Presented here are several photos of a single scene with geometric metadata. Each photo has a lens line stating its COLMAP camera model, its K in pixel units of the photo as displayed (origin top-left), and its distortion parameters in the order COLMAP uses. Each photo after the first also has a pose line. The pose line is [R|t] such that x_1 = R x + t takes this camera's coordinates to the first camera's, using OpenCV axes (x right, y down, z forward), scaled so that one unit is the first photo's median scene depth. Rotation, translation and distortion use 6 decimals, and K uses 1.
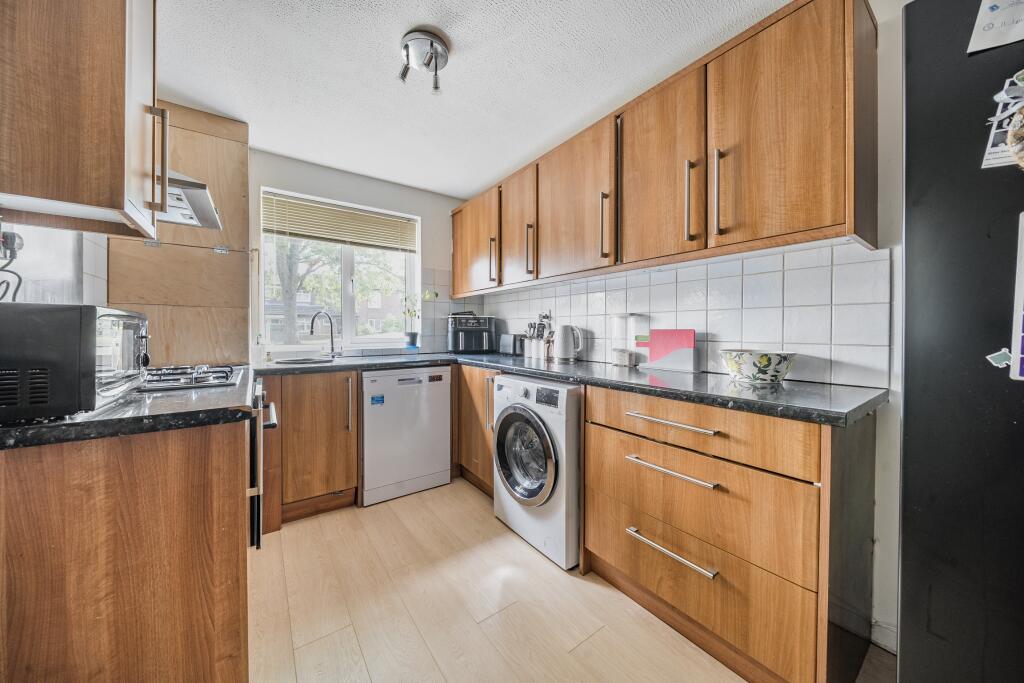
lens RADIAL K [[350.0, 0, 506.2], [0, 350.0, 333.0], [0, 0, 1]] dist [-0.003495, -0.000161]
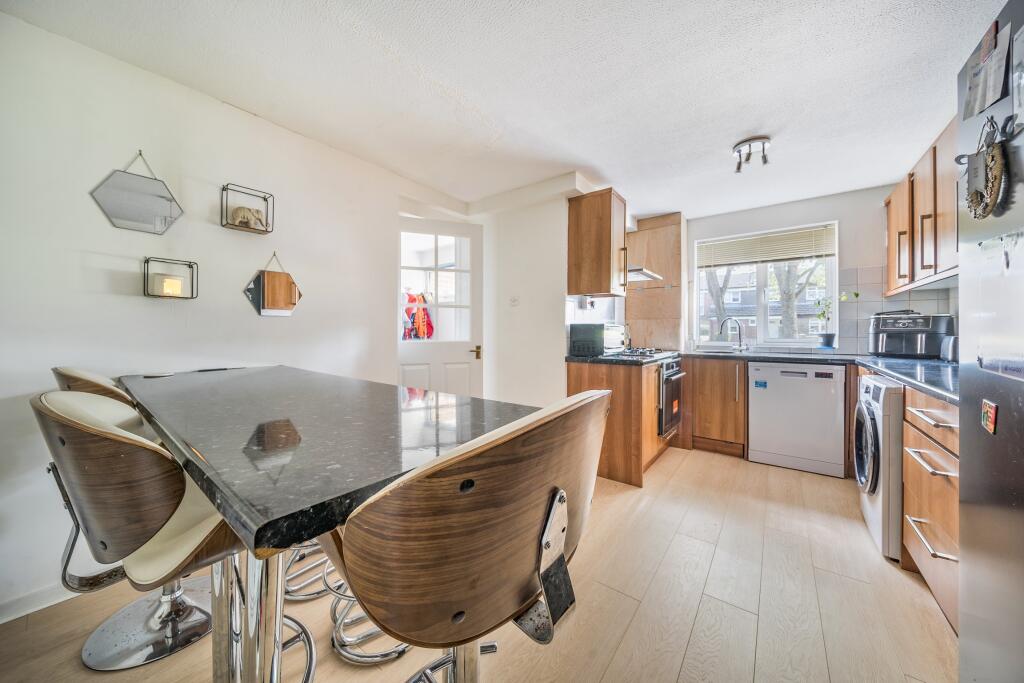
lens RADIAL K [[350.0, 0, 507.1], [0, 350.0, 332.8], [0, 0, 1]] dist [-0.003495, -0.000161]
pose [[0.296150, 0.002832, -0.955137, 0.779615], [-0.006975, 0.999975, 0.000803, 0.003246], [0.955116, 0.006425, 0.296162, -0.390641]]
